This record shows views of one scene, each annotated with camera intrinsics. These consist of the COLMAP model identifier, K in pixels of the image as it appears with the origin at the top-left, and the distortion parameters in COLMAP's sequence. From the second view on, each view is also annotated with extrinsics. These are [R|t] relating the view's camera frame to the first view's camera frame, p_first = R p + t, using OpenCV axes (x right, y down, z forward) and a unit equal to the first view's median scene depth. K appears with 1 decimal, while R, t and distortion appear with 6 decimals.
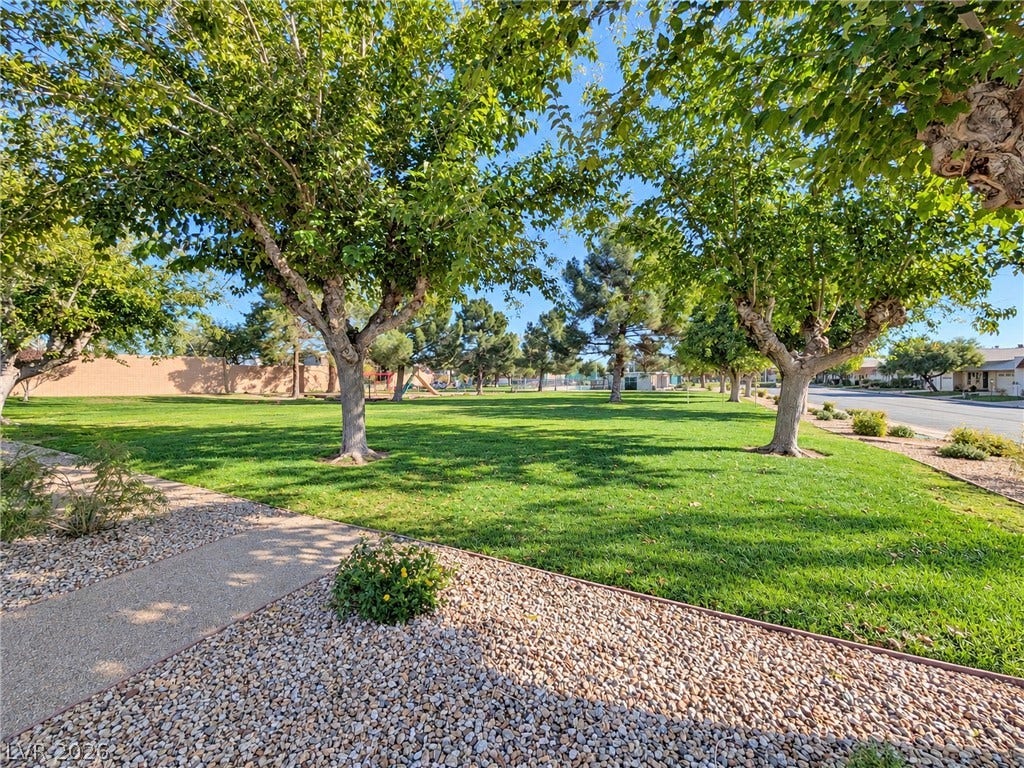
lens RADIAL K [[416.6, 0, 512.0], [0, 416.6, 384.0], [0, 0, 1]] dist [-0.000028, -0.000013]
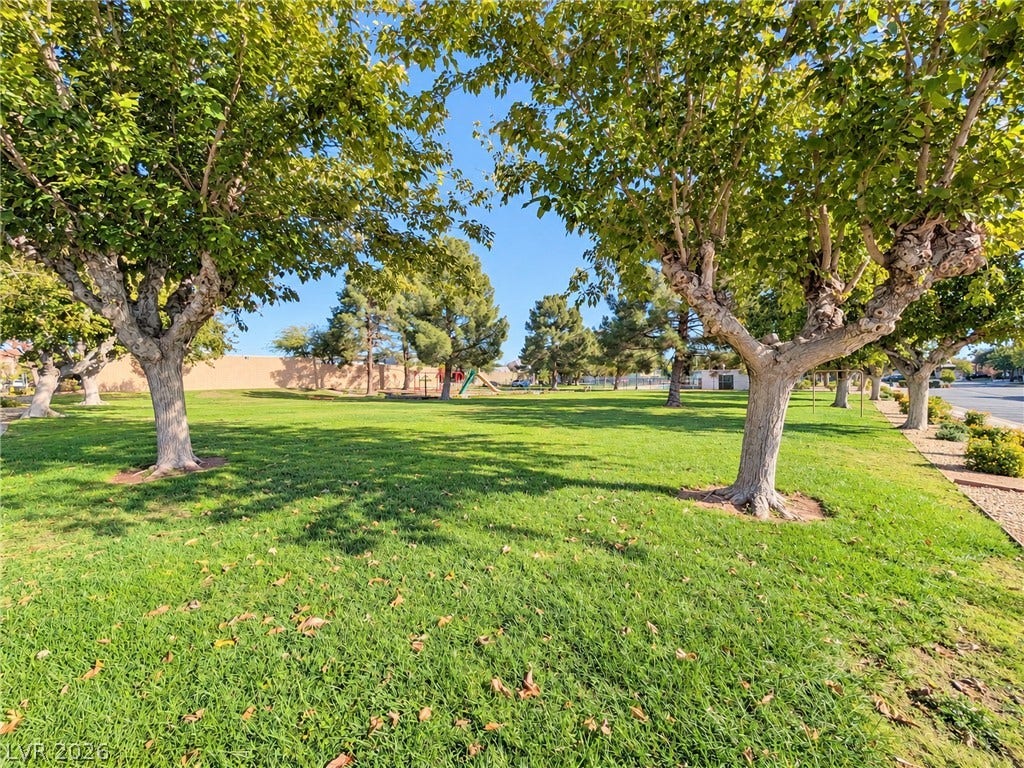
lens RADIAL K [[405.3, 0, 512.0], [0, 405.3, 384.0], [0, 0, 1]] dist [0.000332, 0.000052]
pose [[0.966580, 0.005572, -0.256306, 0.107303], [-0.004269, 0.999975, 0.005639, -0.002109], [0.256331, -0.004356, 0.966579, 0.080114]]
